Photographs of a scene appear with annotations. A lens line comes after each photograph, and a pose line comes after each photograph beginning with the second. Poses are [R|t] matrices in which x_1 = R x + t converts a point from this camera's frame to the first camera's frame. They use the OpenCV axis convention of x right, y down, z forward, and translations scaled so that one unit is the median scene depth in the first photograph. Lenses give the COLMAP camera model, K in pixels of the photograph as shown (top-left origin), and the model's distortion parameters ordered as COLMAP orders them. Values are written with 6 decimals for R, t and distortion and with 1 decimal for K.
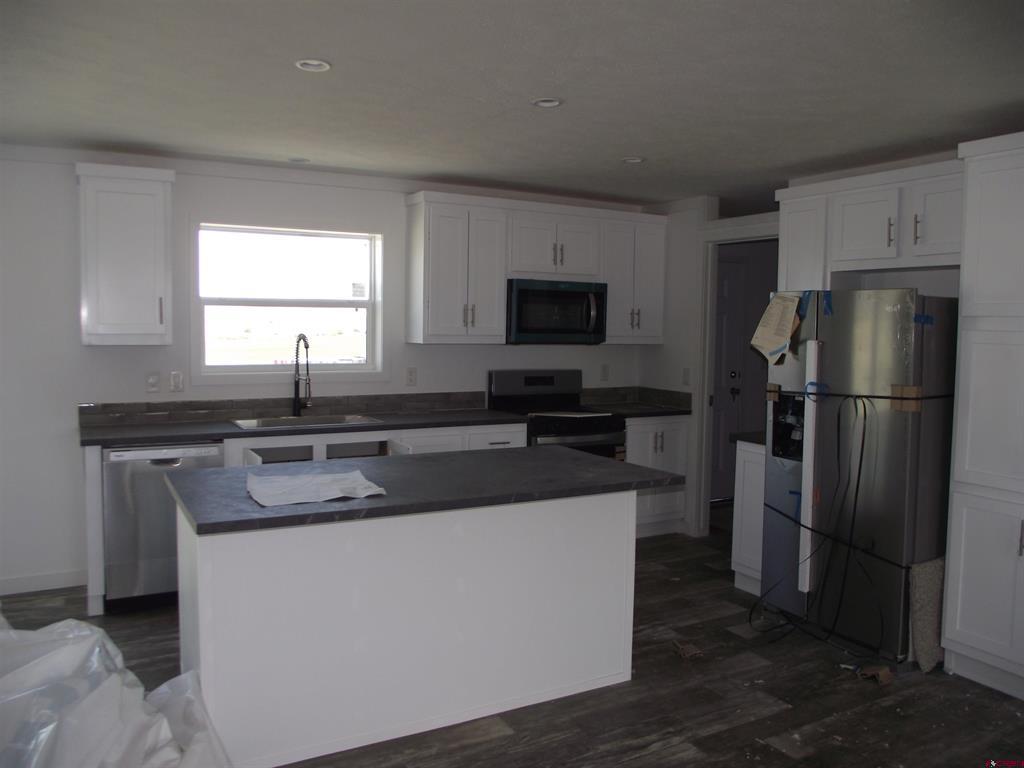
lens RADIAL K [[796.8, 0, 511.9], [0, 796.8, 376.7], [0, 0, 1]] dist [-0.076998, 0.039123]
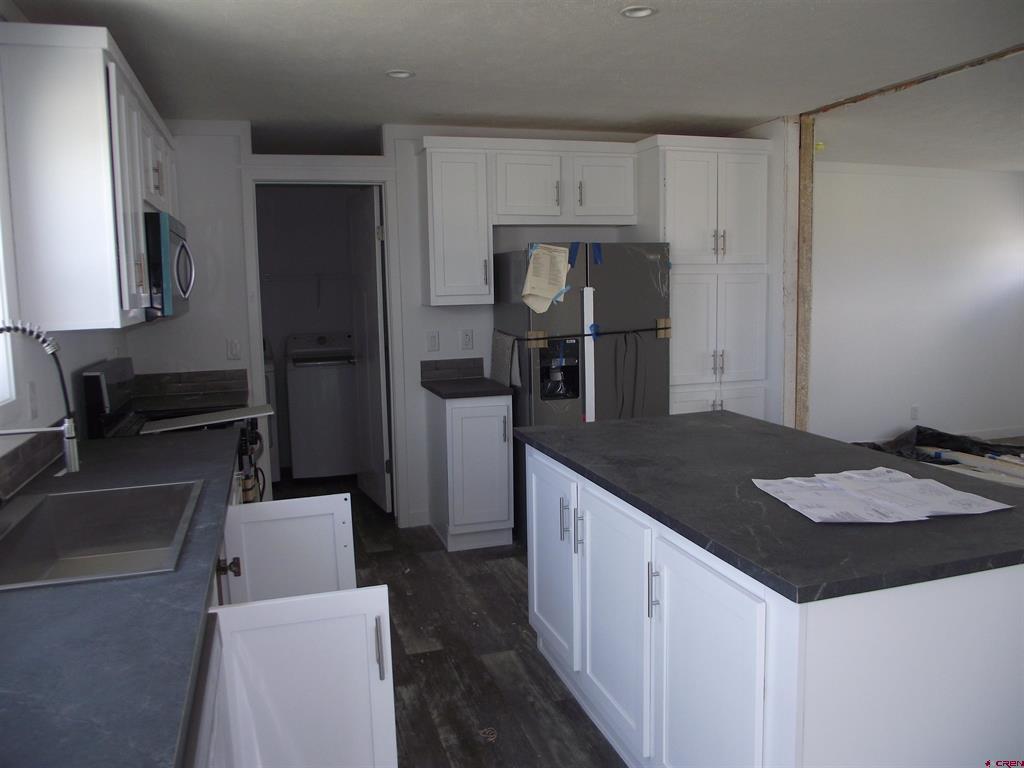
lens RADIAL K [[796.8, 0, 511.9], [0, 796.8, 376.7], [0, 0, 1]] dist [-0.076998, 0.039123]
pose [[0.208567, -0.134596, 0.968702, -0.722817], [0.089723, 0.988941, 0.118091, -0.061175], [-0.973884, 0.062285, 0.218337, 0.833113]]
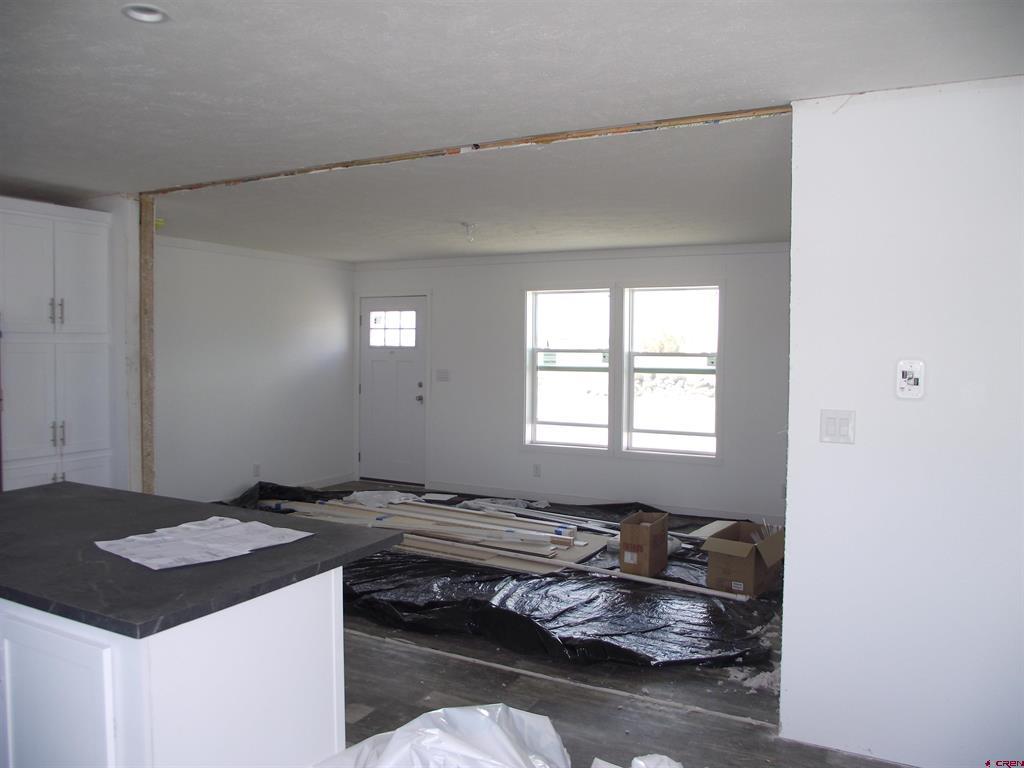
lens RADIAL K [[796.8, 0, 511.9], [0, 796.8, 376.7], [0, 0, 1]] dist [-0.076998, 0.039123]
pose [[-0.538667, -0.052670, 0.840871, -0.807826], [0.043175, 0.995007, 0.089983, -0.070335], [-0.841412, 0.084776, -0.533703, 0.832722]]
